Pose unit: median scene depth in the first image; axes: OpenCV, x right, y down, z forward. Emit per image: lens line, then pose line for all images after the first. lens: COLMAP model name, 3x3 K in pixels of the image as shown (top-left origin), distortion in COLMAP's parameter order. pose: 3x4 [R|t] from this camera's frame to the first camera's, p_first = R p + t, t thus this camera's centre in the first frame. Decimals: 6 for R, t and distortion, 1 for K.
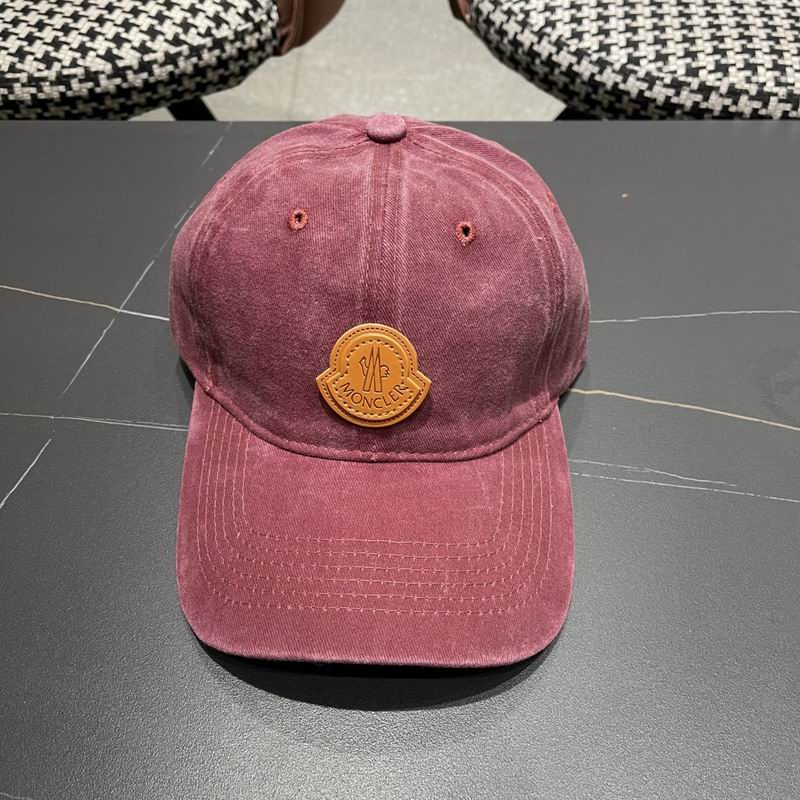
lens RADIAL K [[820.5, 0, 399.0], [0, 820.5, 400.4], [0, 0, 1]] dist [0.008358, 0.000000]
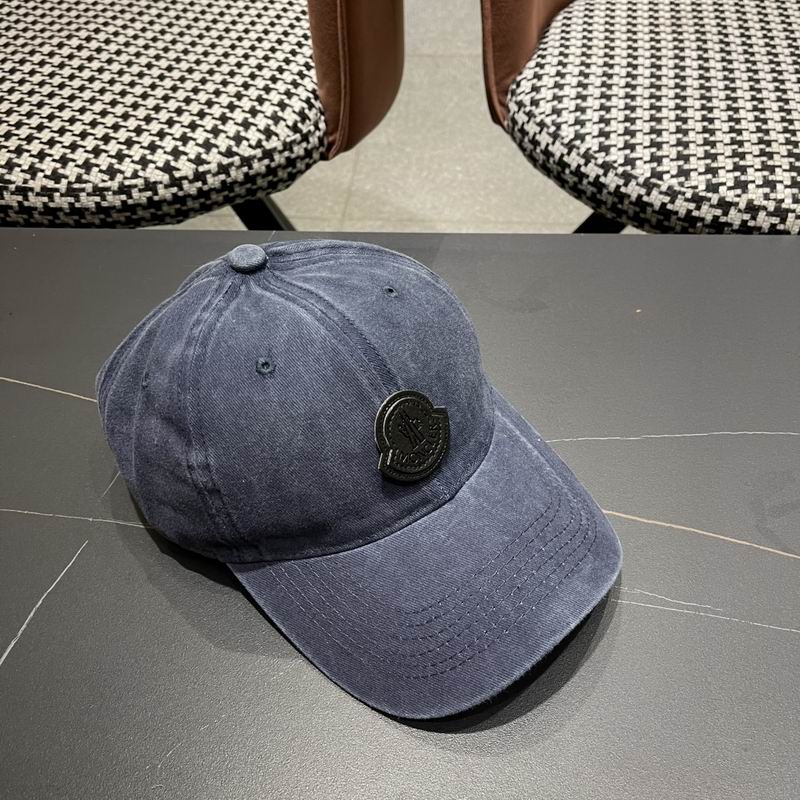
lens RADIAL K [[820.5, 0, 414.9], [0, 820.5, 413.1], [0, 0, 1]] dist [0.008358, 0.000000]
pose [[0.997807, 0.023762, -0.061781, 0.048314], [-0.026420, 0.998744, -0.042562, -0.055932], [0.060692, 0.044101, 0.997182, -0.047379]]
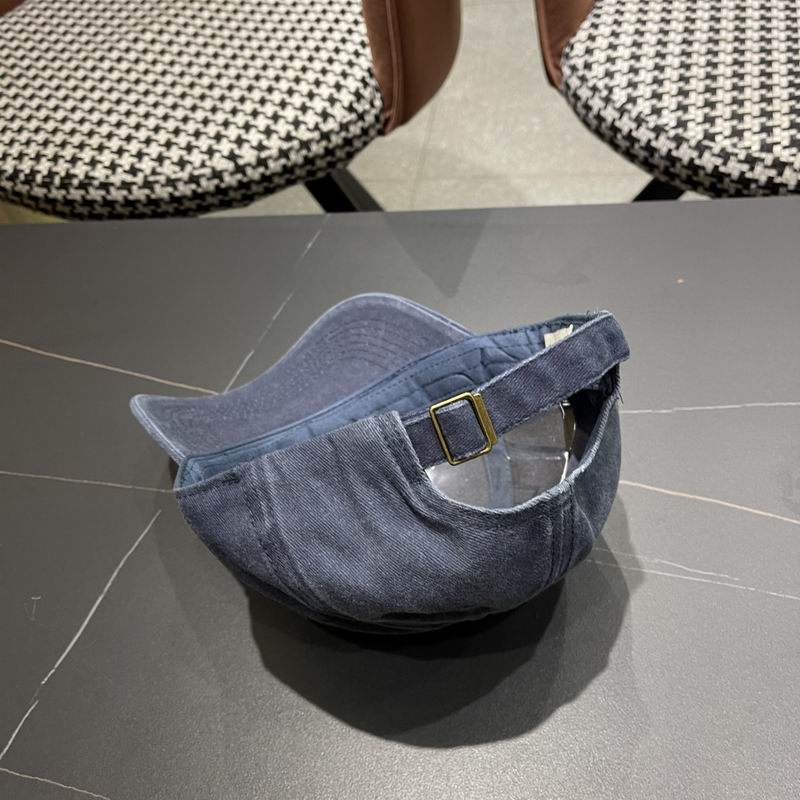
lens RADIAL K [[820.5, 0, 398.8], [0, 820.5, 416.3], [0, 0, 1]] dist [0.008358, 0.000000]
pose [[0.979909, 0.015554, -0.198839, 0.111337], [-0.010598, 0.999607, 0.025963, -0.083332], [0.199165, -0.023334, 0.979688, -0.092061]]
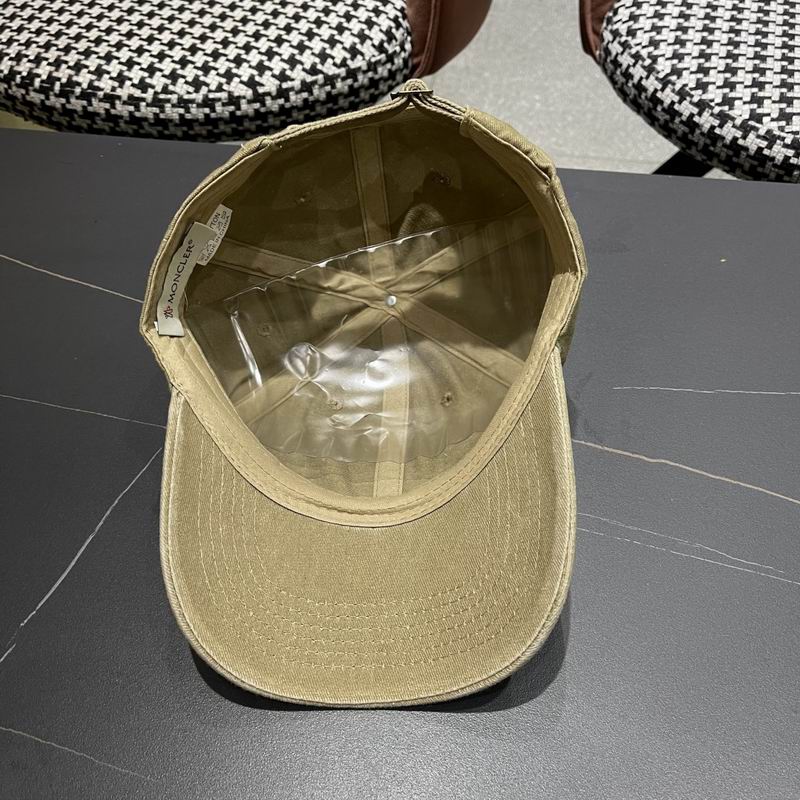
lens RADIAL K [[820.5, 0, 398.6], [0, 820.5, 403.1], [0, 0, 1]] dist [0.008358, 0.000000]
pose [[0.984977, 0.109526, -0.133504, 0.028941], [-0.105680, 0.993763, 0.035590, -0.056882], [0.136570, -0.020946, 0.990409, -0.052746]]
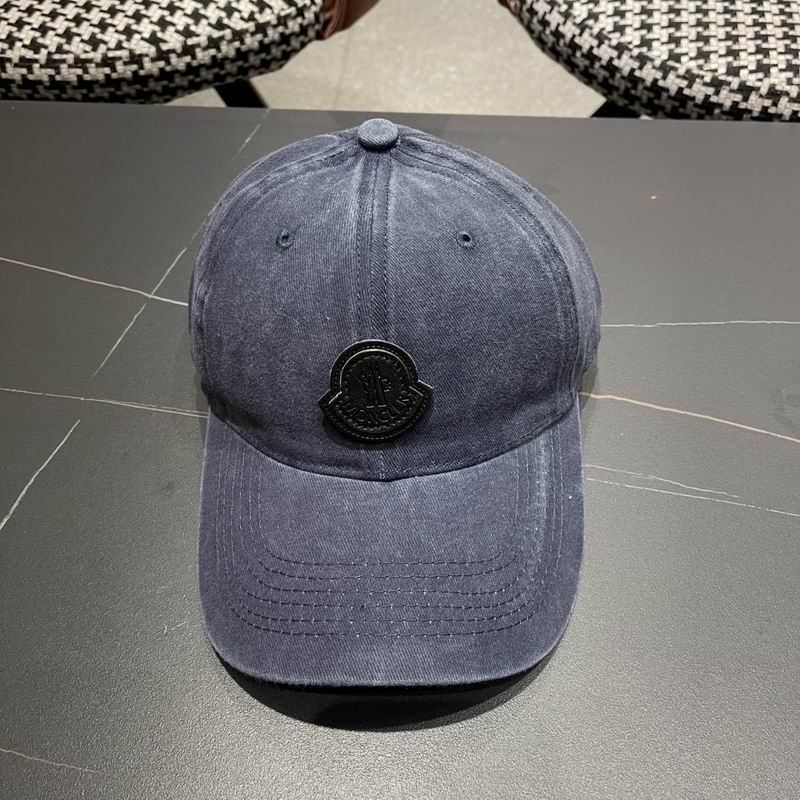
lens RADIAL K [[820.5, 0, 407.9], [0, 820.5, 403.5], [0, 0, 1]] dist [0.008358, 0.000000]
pose [[0.998125, 0.044033, -0.042520, 0.024546], [-0.042401, 0.998357, 0.038551, -0.020572], [0.044148, -0.036676, 0.998352, -0.018509]]
